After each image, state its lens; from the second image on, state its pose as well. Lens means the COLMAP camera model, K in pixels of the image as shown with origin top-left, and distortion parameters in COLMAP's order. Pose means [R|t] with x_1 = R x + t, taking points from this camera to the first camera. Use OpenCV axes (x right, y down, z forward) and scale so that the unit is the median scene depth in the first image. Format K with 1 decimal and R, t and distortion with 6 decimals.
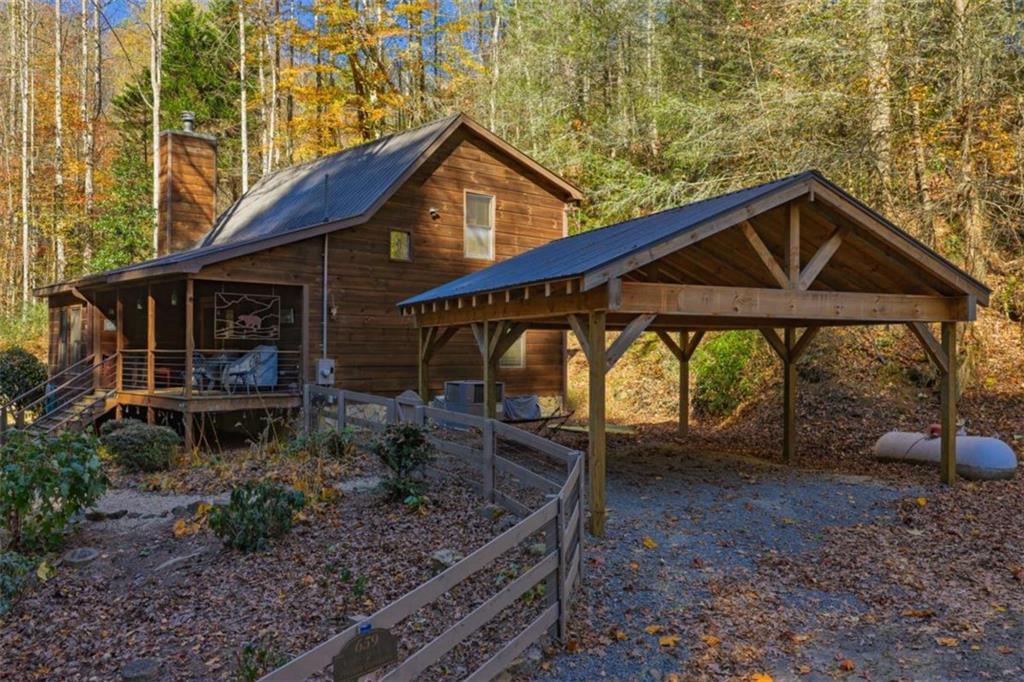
lens RADIAL K [[845.2, 0, 510.7], [0, 845.2, 350.2], [0, 0, 1]] dist [0.015539, -0.031125]
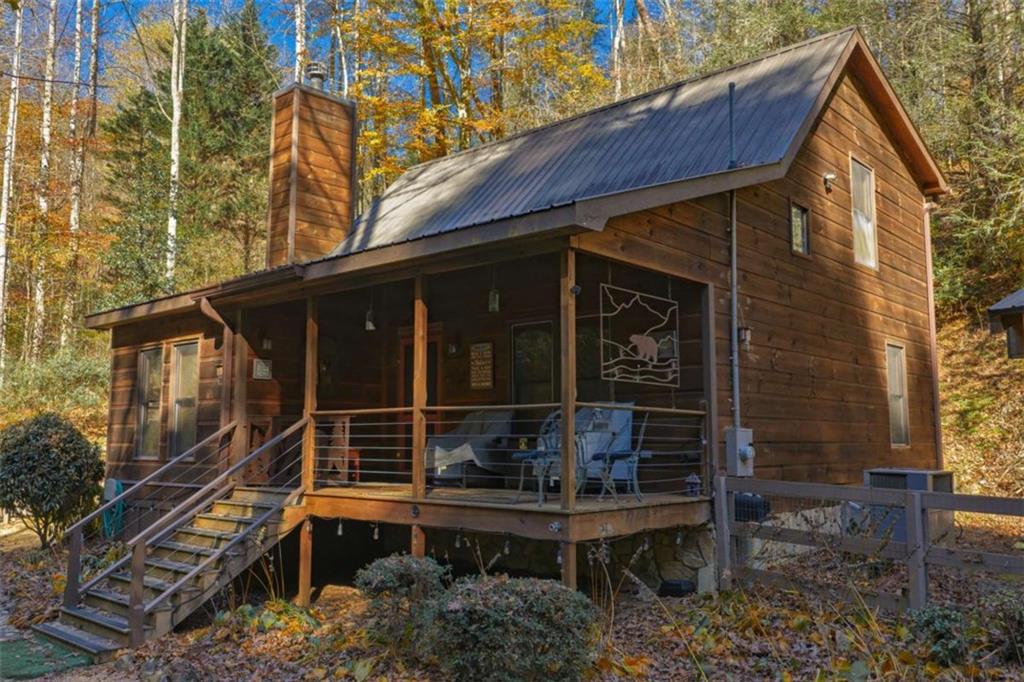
lens RADIAL K [[845.2, 0, 507.4], [0, 845.2, 348.5], [0, 0, 1]] dist [0.015539, -0.031125]
pose [[0.996418, 0.006990, 0.084280, -0.387831], [0.001913, 0.994461, -0.105089, 0.016075], [-0.084548, 0.104873, 0.990885, 0.473888]]
